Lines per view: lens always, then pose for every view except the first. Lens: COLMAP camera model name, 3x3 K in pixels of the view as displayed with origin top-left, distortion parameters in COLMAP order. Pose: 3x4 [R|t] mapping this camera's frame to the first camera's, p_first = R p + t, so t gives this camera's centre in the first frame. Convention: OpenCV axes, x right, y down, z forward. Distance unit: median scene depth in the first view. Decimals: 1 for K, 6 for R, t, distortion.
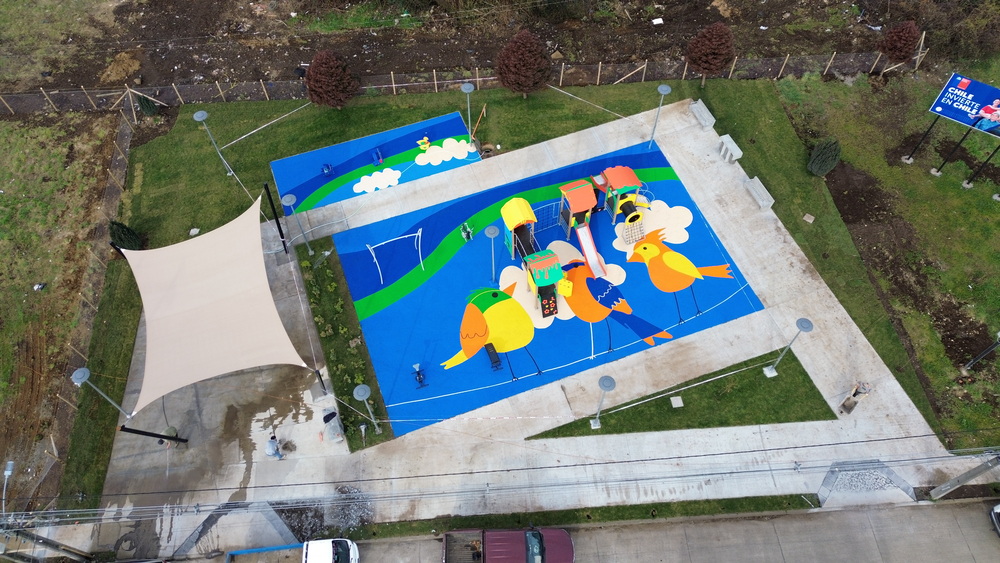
lens RADIAL K [[703.1, 0, 501.2], [0, 703.1, 277.6], [0, 0, 1]] dist [0.075776, -0.070988]
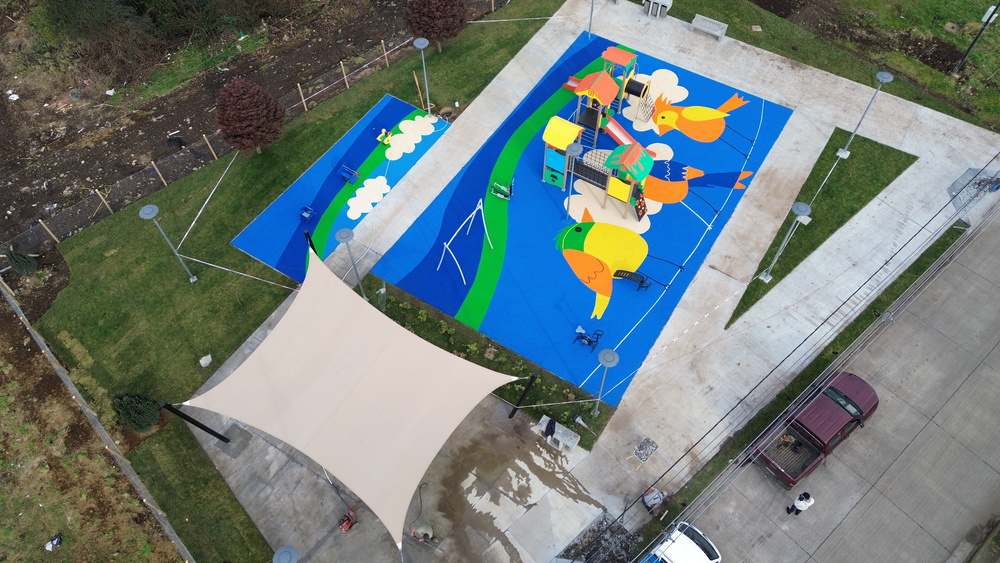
lens RADIAL K [[703.1, 0, 501.2], [0, 703.1, 277.6], [0, 0, 1]] dist [0.075776, -0.070988]
pose [[0.798259, -0.500385, 0.335256, -0.414995], [0.515080, 0.855644, 0.050659, -0.018331], [-0.312209, 0.132244, 0.940764, 0.202048]]
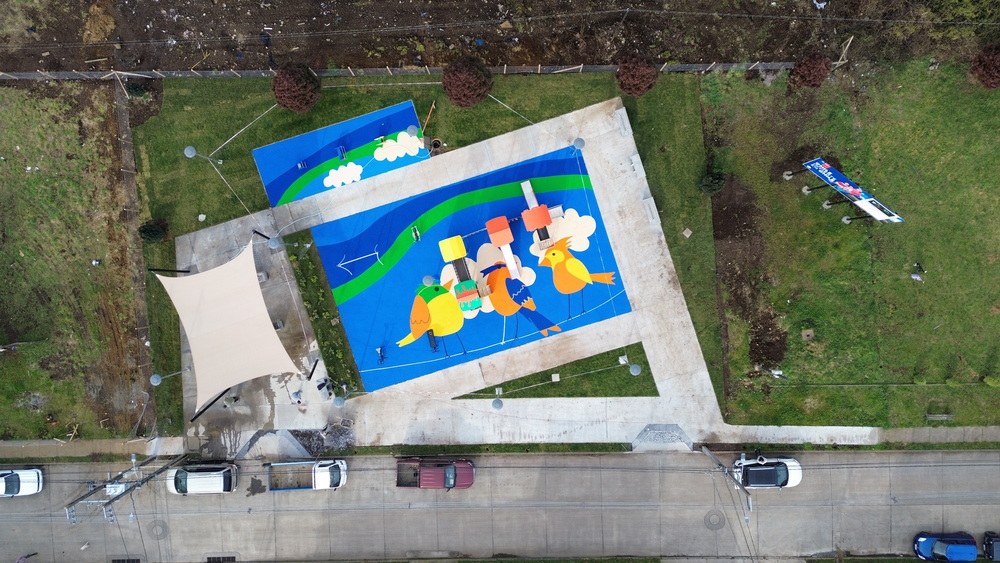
lens RADIAL K [[703.1, 0, 501.2], [0, 703.1, 277.6], [0, 0, 1]] dist [0.075776, -0.070988]
pose [[0.998724, 0.049871, -0.007959, 0.124423], [-0.037120, 0.831770, 0.553878, -0.741601], [0.034243, -0.552875, 0.832560, -0.102930]]
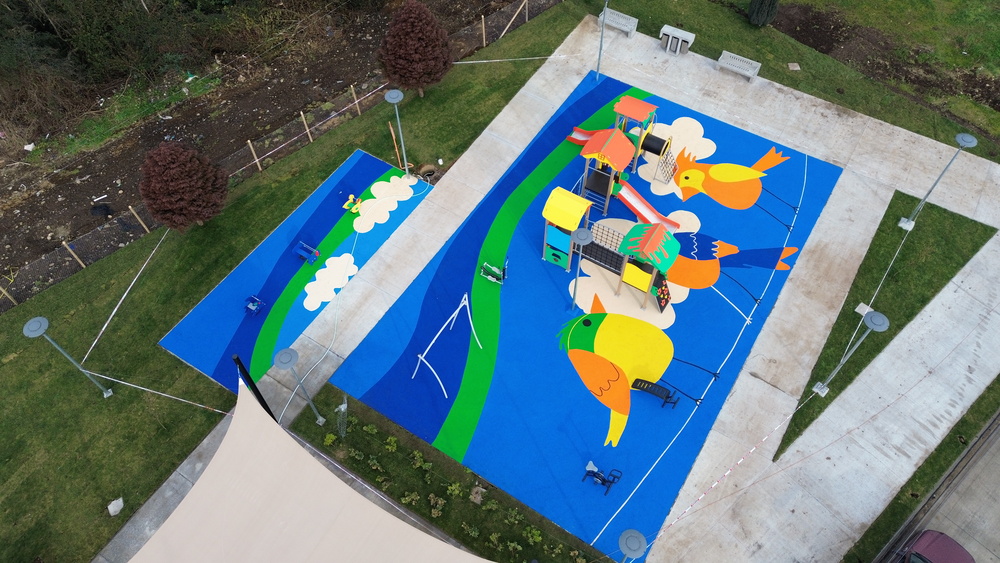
lens RADIAL K [[703.1, 0, 501.2], [0, 703.1, 277.6], [0, 0, 1]] dist [0.075776, -0.070988]
pose [[0.797637, -0.501608, 0.334909, -0.298382], [0.517081, 0.854566, 0.048413, -0.095850], [-0.310486, 0.134559, 0.941006, 0.338617]]
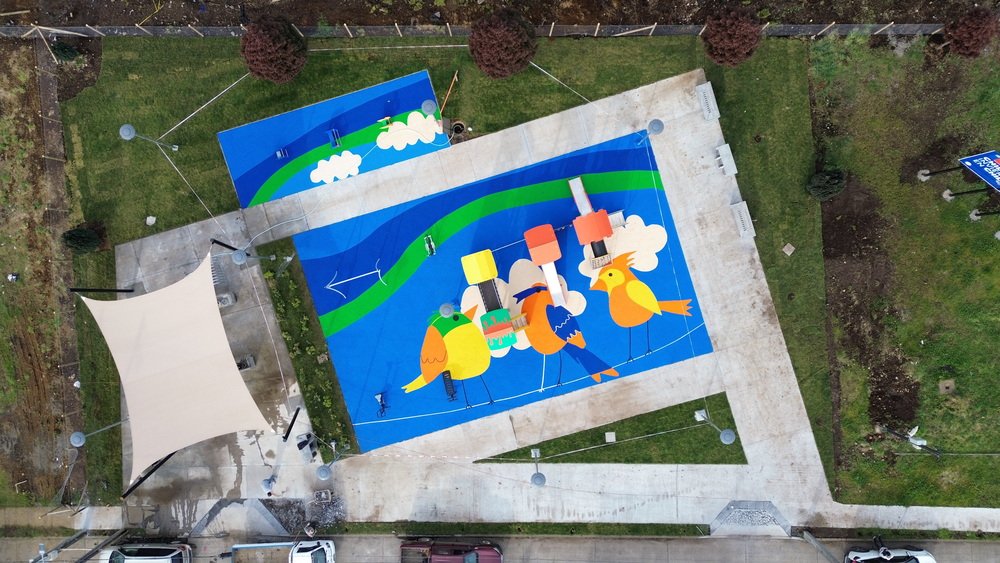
lens RADIAL K [[703.1, 0, 501.2], [0, 703.1, 277.6], [0, 0, 1]] dist [0.075776, -0.070988]
pose [[0.997872, 0.064012, -0.012368, 0.066513], [-0.046576, 0.832677, 0.551796, -0.593530], [0.045620, -0.550046, 0.833887, 0.178558]]
